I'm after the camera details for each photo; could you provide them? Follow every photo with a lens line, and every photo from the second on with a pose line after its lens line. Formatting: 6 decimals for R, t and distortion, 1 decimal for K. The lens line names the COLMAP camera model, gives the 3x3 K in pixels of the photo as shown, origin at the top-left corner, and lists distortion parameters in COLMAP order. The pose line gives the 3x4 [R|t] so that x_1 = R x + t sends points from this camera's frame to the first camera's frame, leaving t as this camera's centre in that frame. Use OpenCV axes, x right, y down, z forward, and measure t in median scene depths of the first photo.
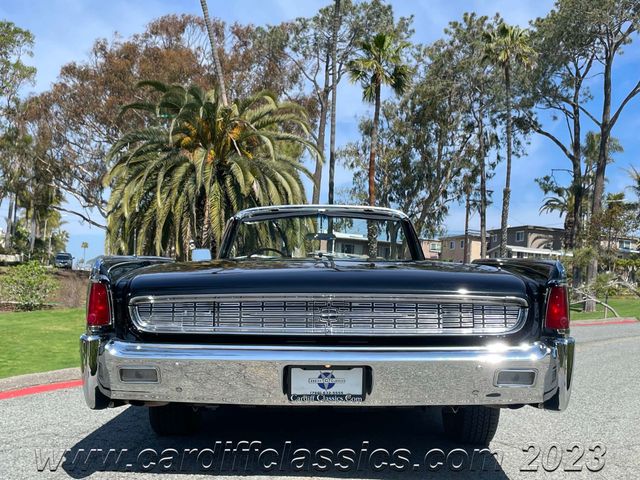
lens RADIAL K [[857.2, 0, 320.6], [0, 857.2, 236.1], [0, 0, 1]] dist [0.145602, -0.375308]
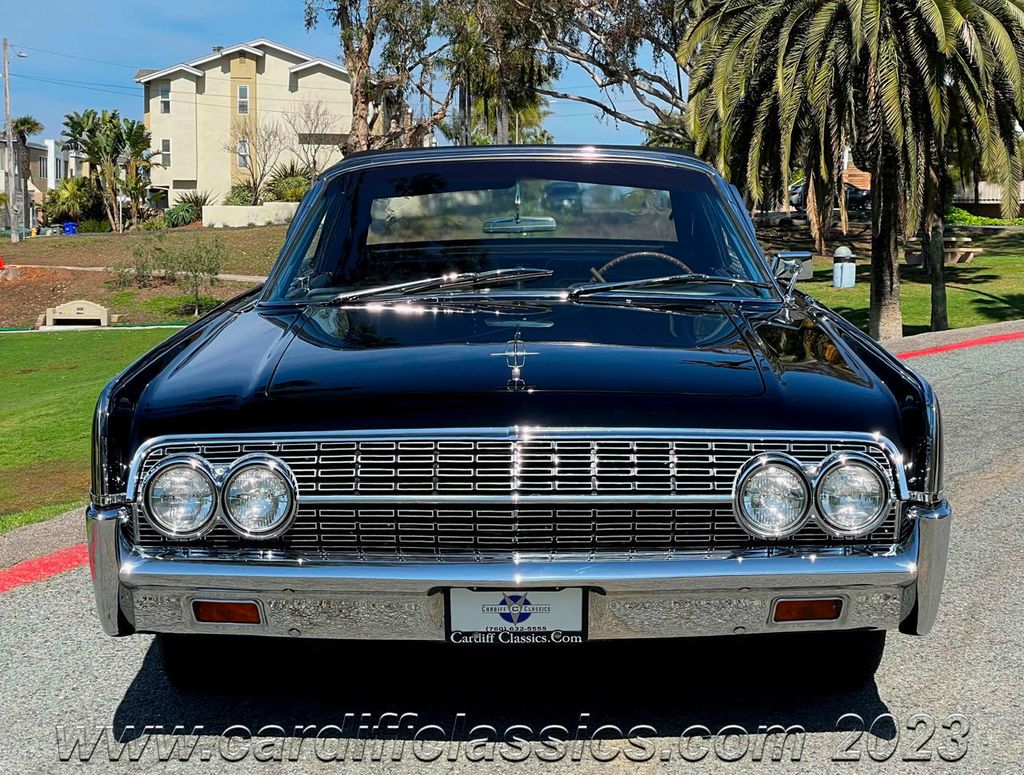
lens RADIAL K [[1869.2, 0, 506.4], [0, 1869.2, 393.8], [0, 0, 1]] dist [0.116965, 0.053912]
pose [[0.951968, -0.038186, -0.303807, -0.000590], [0.082295, 0.987594, 0.133736, -0.008547], [0.294931, -0.152314, 0.943301, -0.089369]]
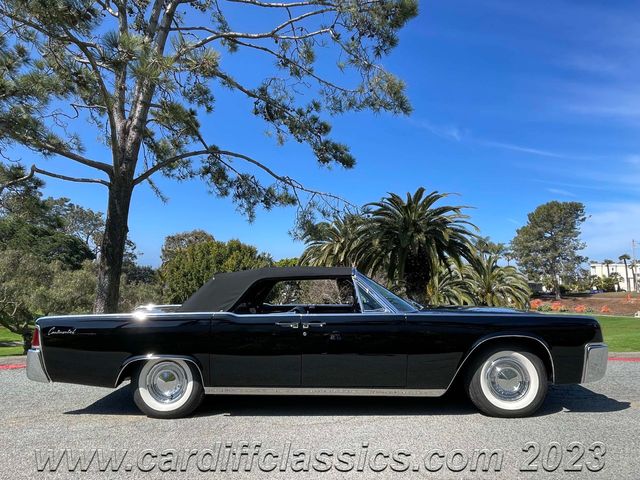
lens RADIAL K [[382.9, 0, 319.3], [0, 382.9, 233.1], [0, 0, 1]] dist [0.021457, -0.033504]
pose [[0.242875, -0.171248, -0.954822, 0.049721], [0.054589, 0.985148, -0.162801, -0.001956], [0.968520, -0.012583, 0.248616, 0.008793]]
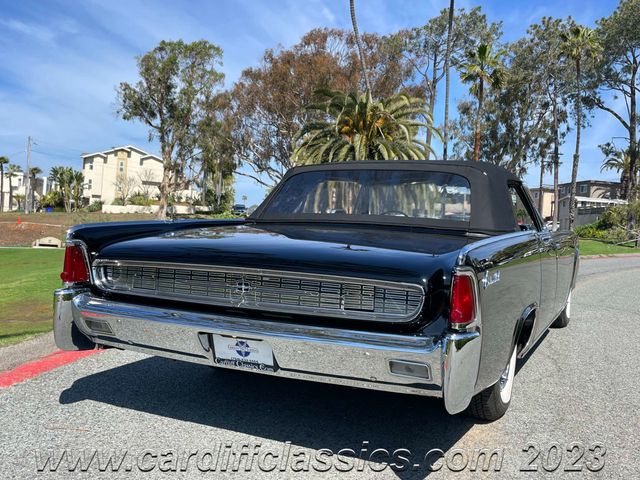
lens RADIAL K [[657.1, 0, 317.7], [0, 657.1, 233.6], [0, 0, 1]] dist [0.100422, -0.168212]
pose [[0.988772, 0.000109, -0.149430, -0.017752], [0.009897, 0.997756, 0.066214, -0.004292], [0.149102, -0.066950, 0.986553, -0.052698]]
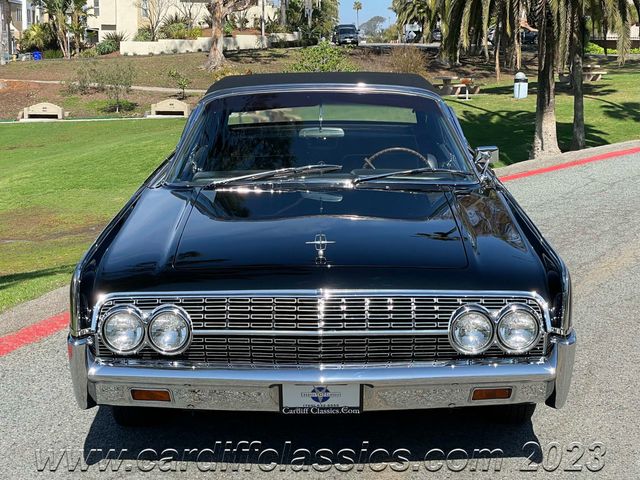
lens RADIAL K [[1158.2, 0, 320.0], [0, 1158.2, 237.9], [0, 0, 1]] dist [0.122971, -0.071469]
pose [[0.954459, -0.016346, -0.297895, 0.000209], [0.080631, 0.975474, 0.204816, -0.015169], [0.287240, -0.219508, 0.932368, -0.091023]]
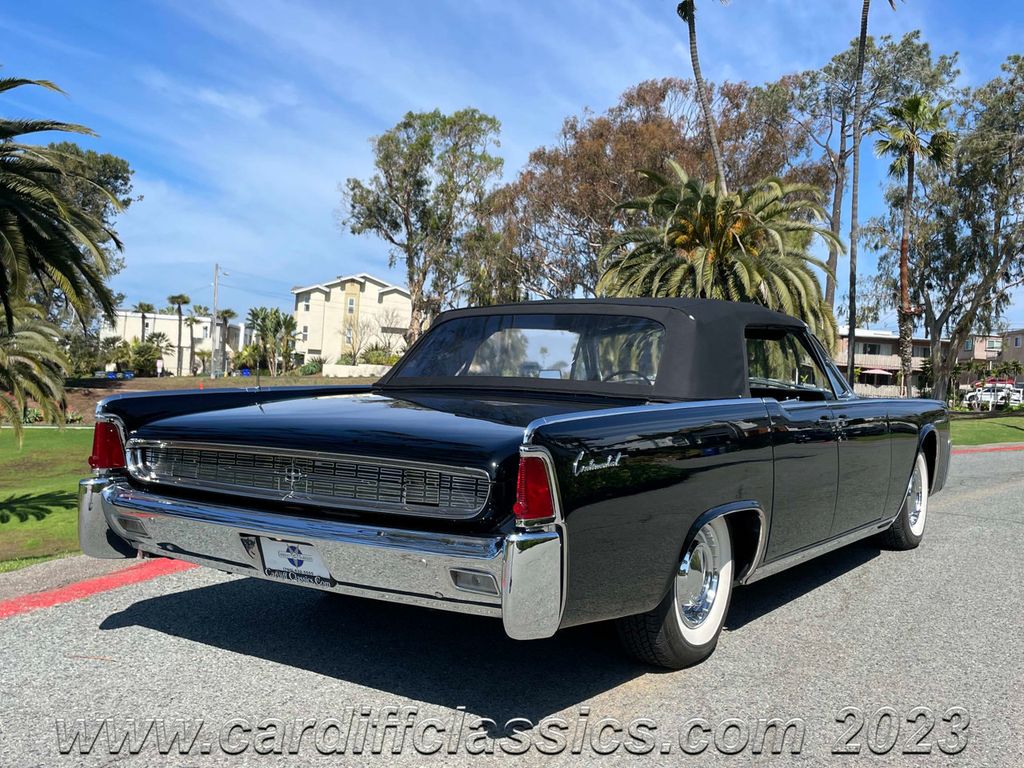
lens RADIAL K [[1051.4, 0, 508.3], [0, 1051.4, 373.7], [0, 0, 1]] dist [0.100422, -0.168212]
pose [[0.956154, -0.014081, -0.292526, -0.003876], [0.024580, 0.999178, 0.032246, -0.004452], [0.291831, -0.038023, 0.955714, -0.057980]]
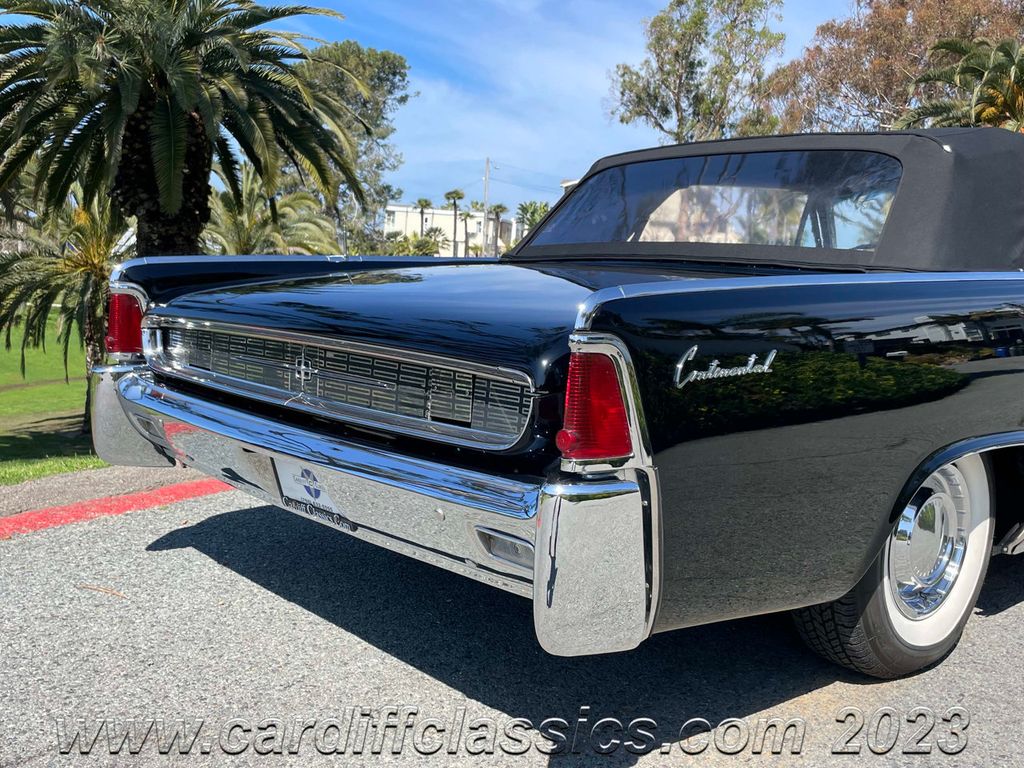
lens RADIAL K [[1051.4, 0, 508.3], [0, 1051.4, 373.7], [0, 0, 1]] dist [0.100422, -0.168212]
pose [[0.850598, 0.044353, -0.523943, -0.004178], [0.024626, 0.991983, 0.123952, -0.002331], [0.525240, -0.118336, 0.842686, -0.039164]]
